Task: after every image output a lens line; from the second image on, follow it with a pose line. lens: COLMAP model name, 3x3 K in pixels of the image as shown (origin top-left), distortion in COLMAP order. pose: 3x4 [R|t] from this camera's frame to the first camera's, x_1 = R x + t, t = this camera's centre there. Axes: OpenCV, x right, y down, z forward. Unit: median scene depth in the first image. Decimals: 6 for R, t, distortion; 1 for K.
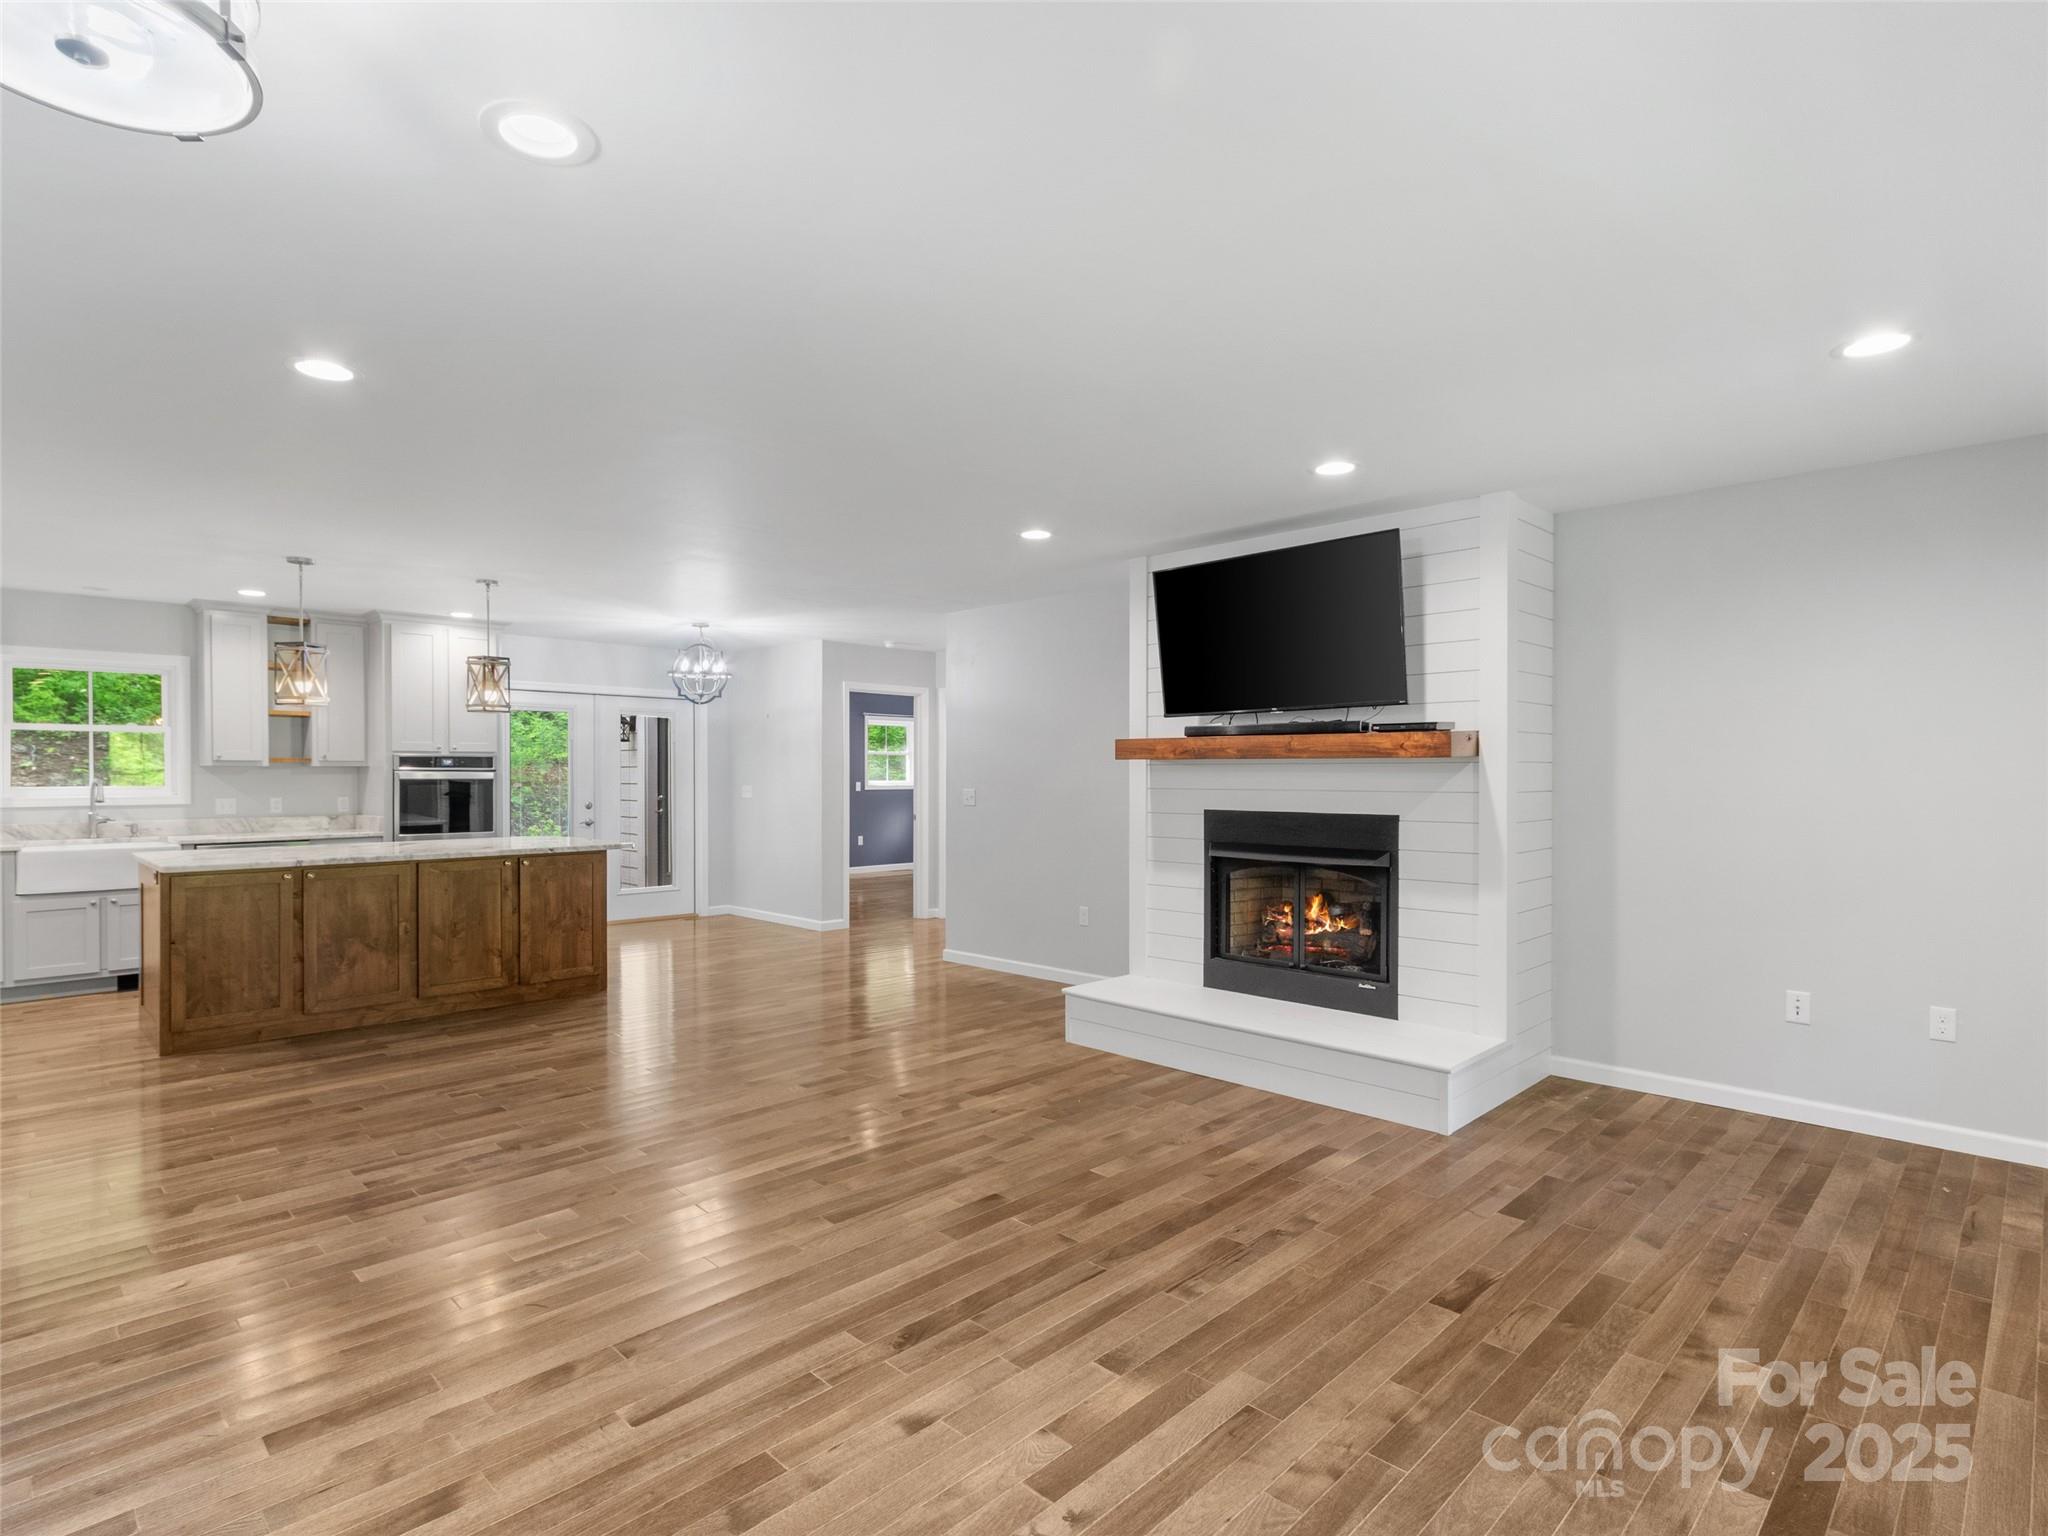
lens RADIAL K [[1077.7, 0, 1016.7], [0, 1077.7, 776.5], [0, 0, 1]] dist [0.002247, -0.000423]
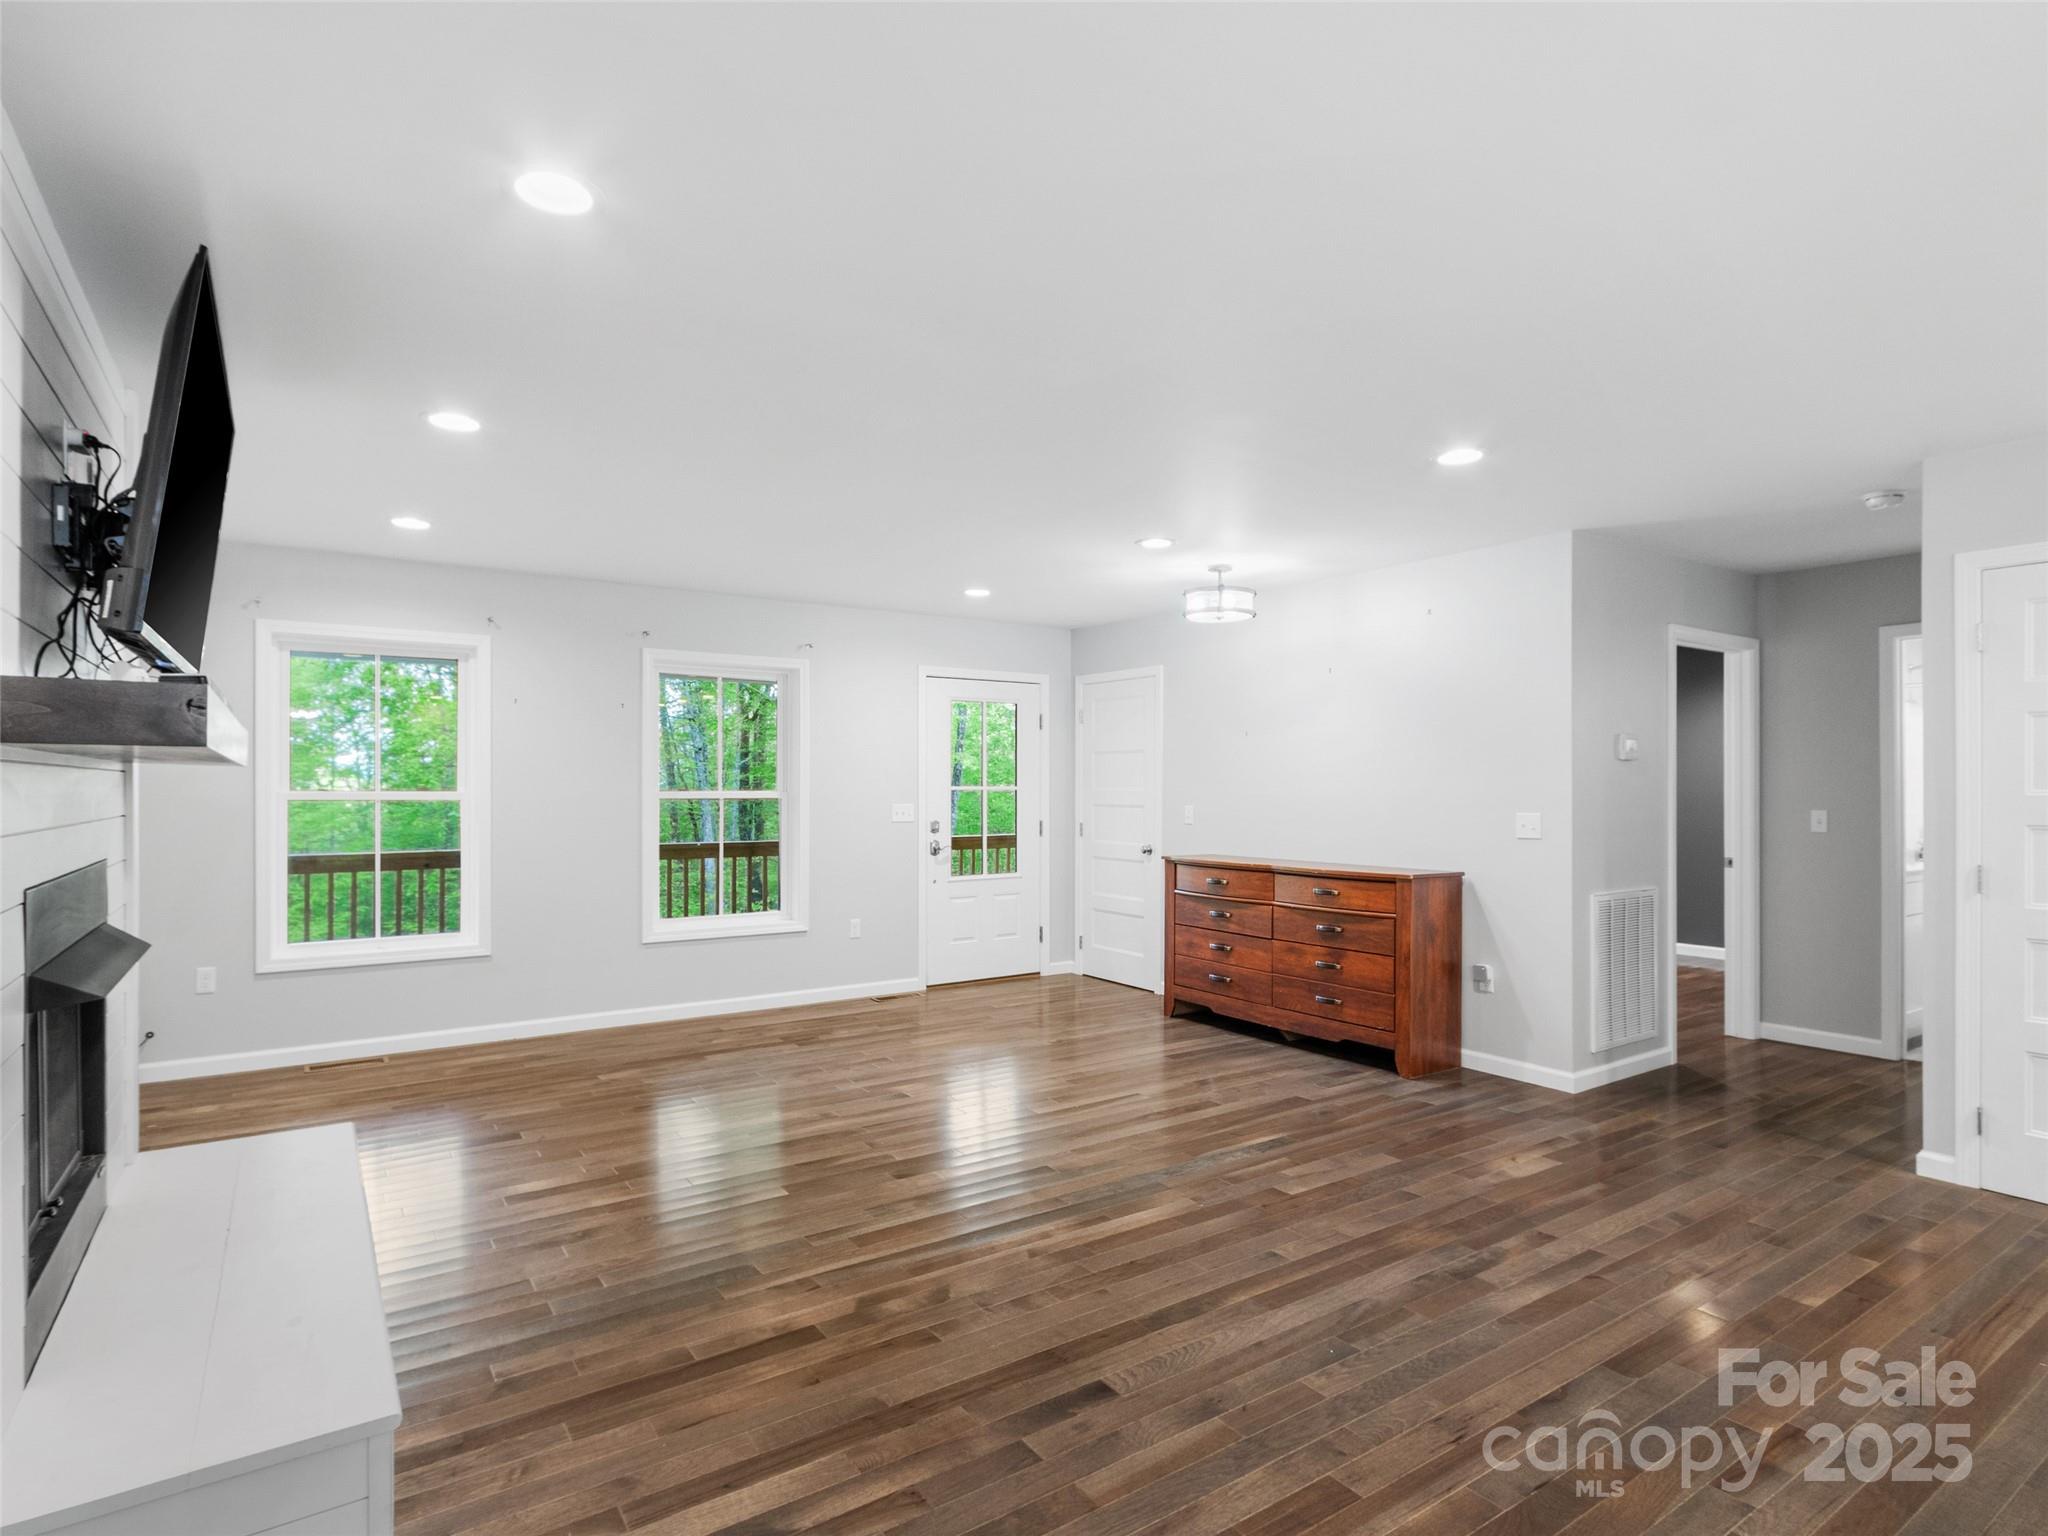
lens RADIAL K [[1077.7, 0, 1016.7], [0, 1077.7, 776.5], [0, 0, 1]] dist [0.002247, -0.000423]
pose [[-0.981664, 0.003718, 0.190581, -0.223654], [0.002979, 0.999987, -0.004166, -0.006218], [-0.190594, -0.003522, -0.981663, 1.331114]]
